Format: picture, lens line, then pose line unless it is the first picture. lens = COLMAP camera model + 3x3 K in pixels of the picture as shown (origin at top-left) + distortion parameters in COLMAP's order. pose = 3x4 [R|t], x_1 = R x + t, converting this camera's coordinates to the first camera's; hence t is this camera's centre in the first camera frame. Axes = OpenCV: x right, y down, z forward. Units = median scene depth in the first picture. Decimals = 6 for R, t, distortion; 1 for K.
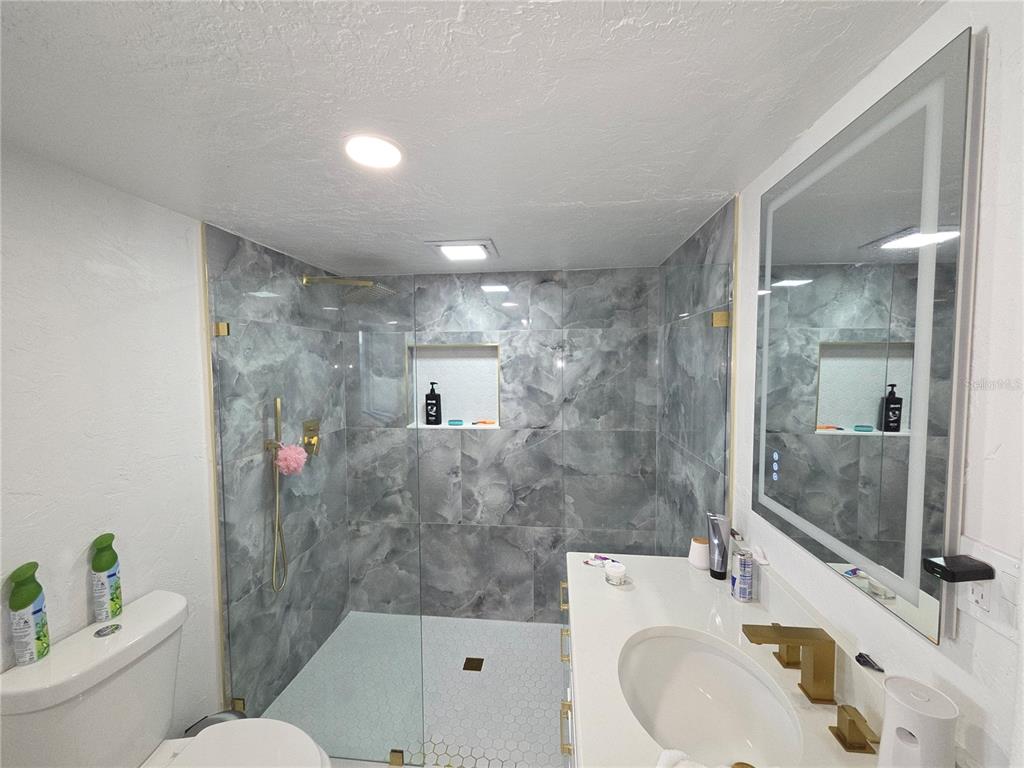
lens RADIAL K [[416.9, 0, 511.6], [0, 416.9, 386.6], [0, 0, 1]] dist [0.017156, -0.005364]
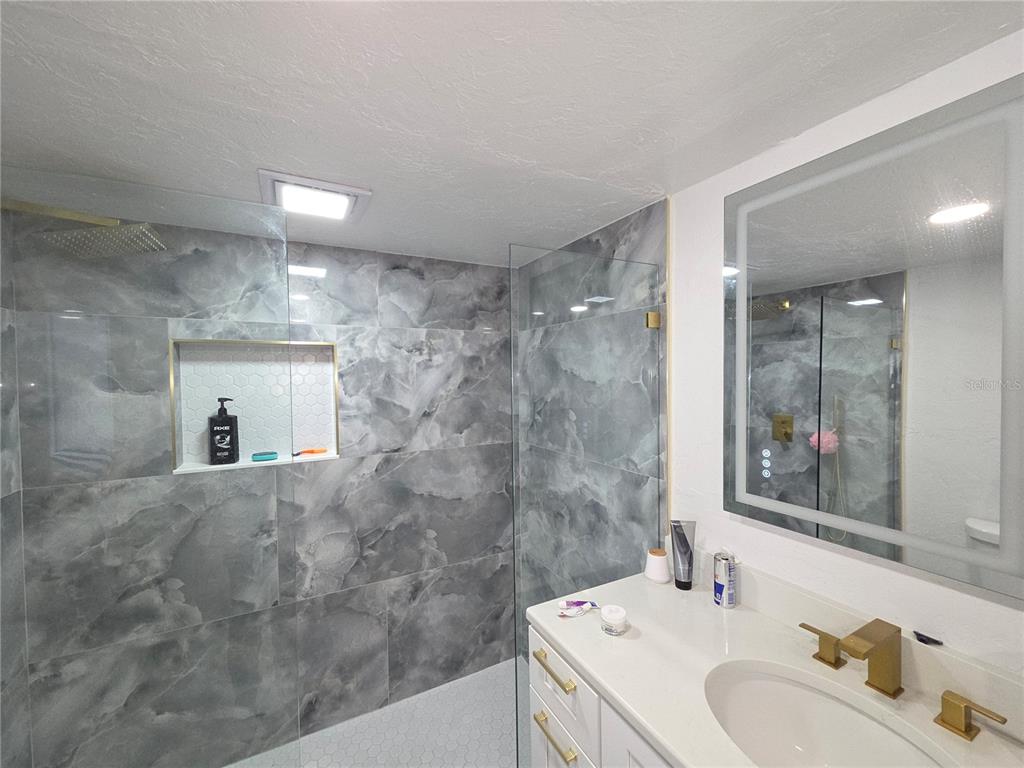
lens RADIAL K [[416.9, 0, 511.6], [0, 416.9, 386.6], [0, 0, 1]] dist [0.017156, -0.005364]
pose [[0.830391, -0.017774, 0.556898, -0.184268], [0.036708, 0.999065, -0.022850, 0.003214], [-0.555971, 0.039417, 0.830267, 0.212393]]
